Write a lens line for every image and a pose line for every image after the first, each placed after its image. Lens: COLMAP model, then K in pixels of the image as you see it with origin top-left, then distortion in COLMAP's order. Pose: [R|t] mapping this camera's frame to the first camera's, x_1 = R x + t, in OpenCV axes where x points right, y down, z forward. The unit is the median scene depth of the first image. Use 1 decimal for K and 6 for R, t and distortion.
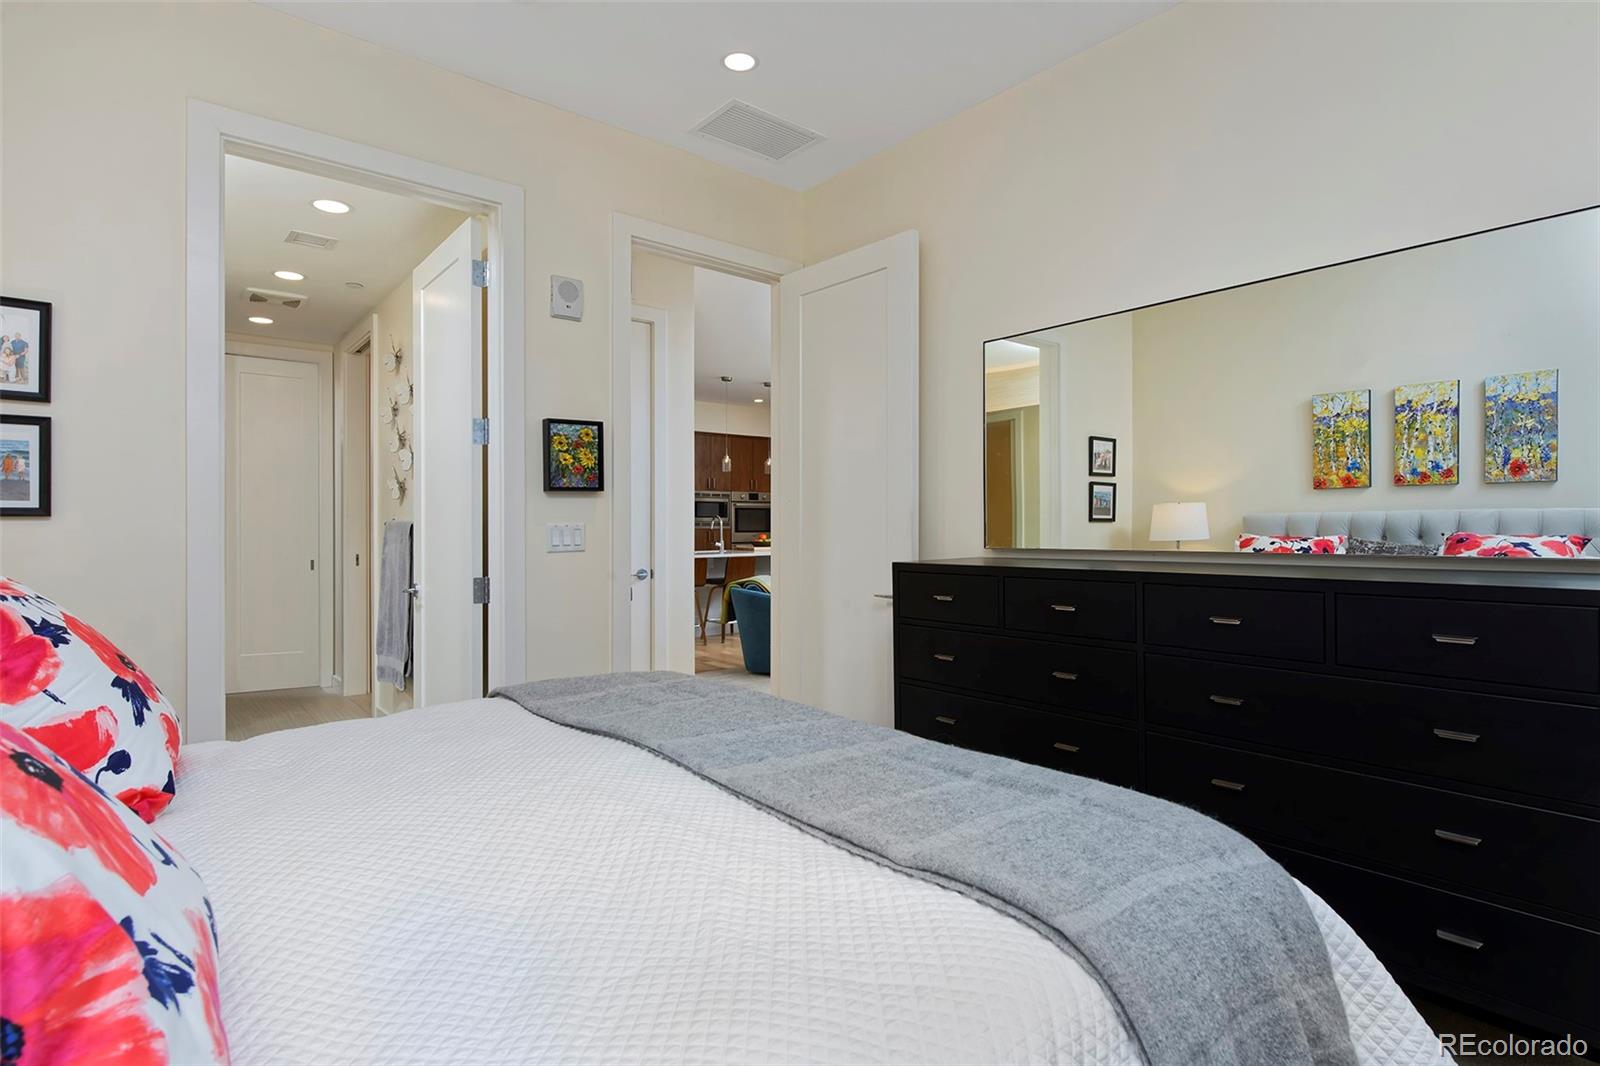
lens RADIAL K [[814.7, 0, 800.0], [0, 814.7, 533.0], [0, 0, 1]] dist [0.001044, 0.000191]
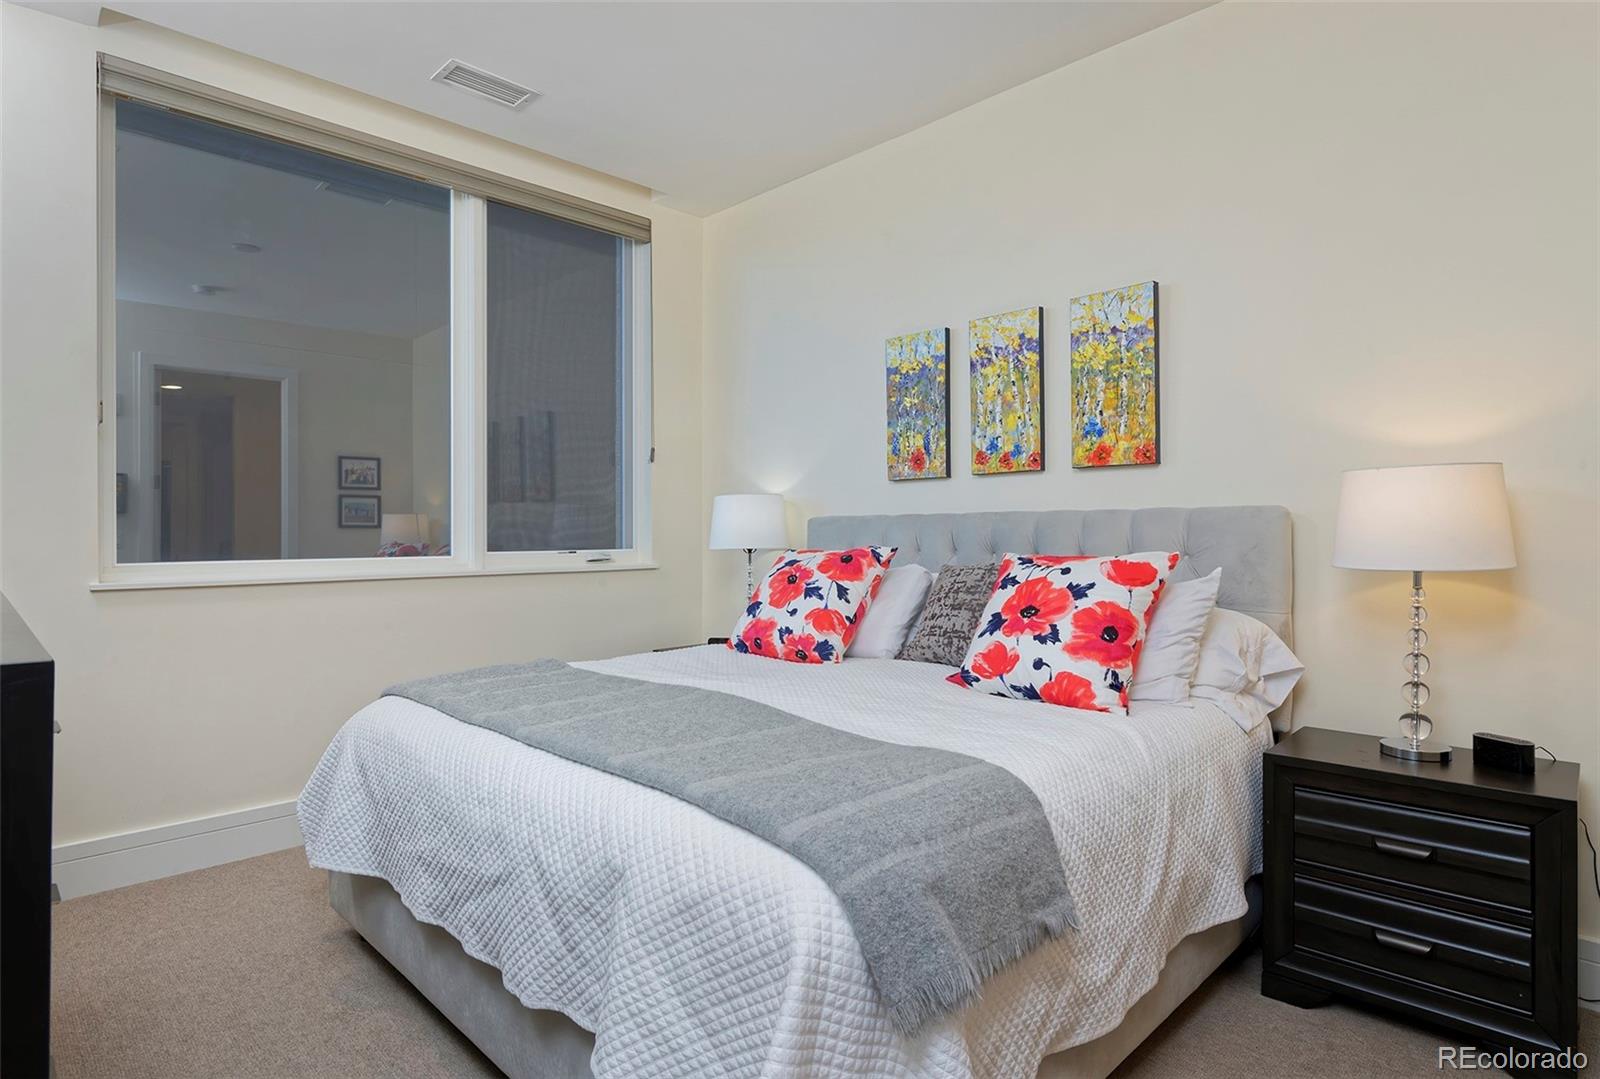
lens RADIAL K [[860.2, 0, 800.0], [0, 860.2, 539.5], [0, 0, 1]] dist [0.000121, 0.000005]
pose [[-0.995709, 0.008866, -0.092115, -1.574507], [0.006829, 0.999725, 0.022412, -0.026148], [0.092289, 0.021687, -0.995496, 3.114856]]
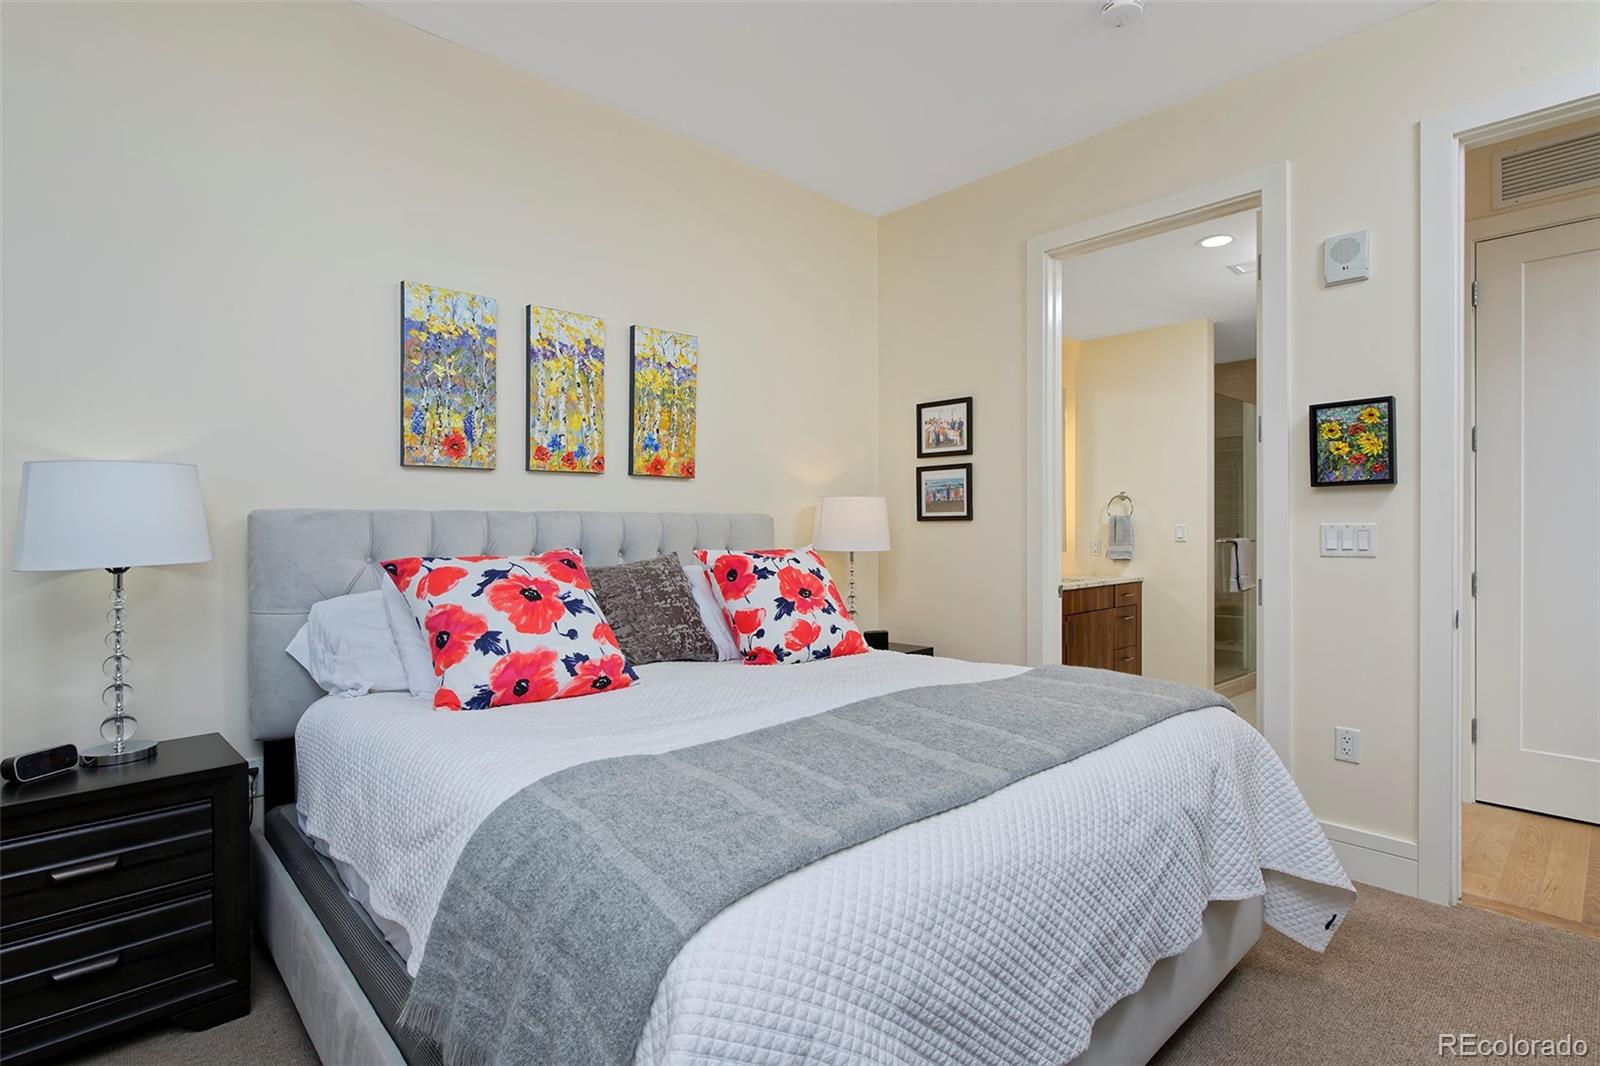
lens RADIAL K [[774.0, 0, 800.0], [0, 774.0, 533.0], [0, 0, 1]] dist [0.000204, -0.000001]
pose [[0.061348, 0.009252, -0.998074, 0.495217], [-0.009584, 0.999916, 0.008680, -0.003426], [0.998070, 0.009033, 0.061431, 0.388665]]
